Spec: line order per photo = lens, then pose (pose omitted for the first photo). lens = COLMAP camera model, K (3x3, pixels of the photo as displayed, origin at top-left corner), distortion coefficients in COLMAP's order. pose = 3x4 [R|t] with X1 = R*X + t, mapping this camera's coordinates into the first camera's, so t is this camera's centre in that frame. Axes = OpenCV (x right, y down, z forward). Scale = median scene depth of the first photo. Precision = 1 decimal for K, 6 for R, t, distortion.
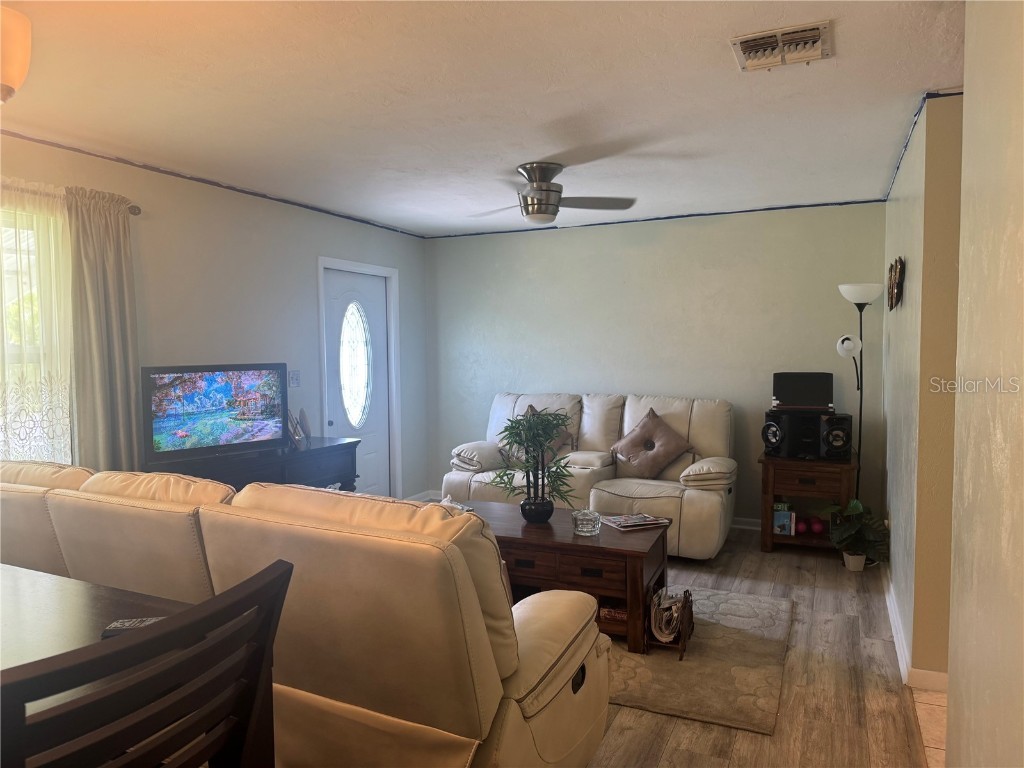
lens RADIAL K [[717.3, 0, 507.1], [0, 717.3, 387.7], [0, 0, 1]] dist [0.089965, -0.114485]
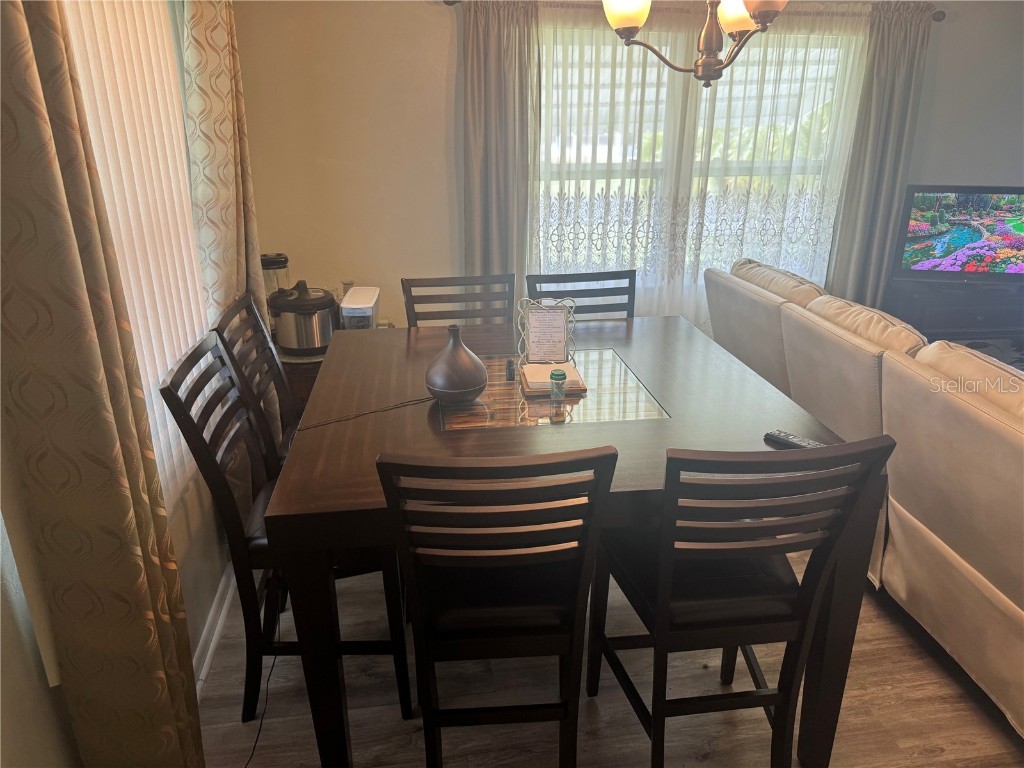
lens RADIAL K [[717.3, 0, 507.1], [0, 717.3, 387.7], [0, 0, 1]] dist [0.089965, -0.114485]
pose [[0.536552, 0.304020, -0.787200, 0.116319], [-0.054831, 0.943437, 0.326987, -0.082790], [0.842084, -0.132282, 0.522873, -0.061779]]
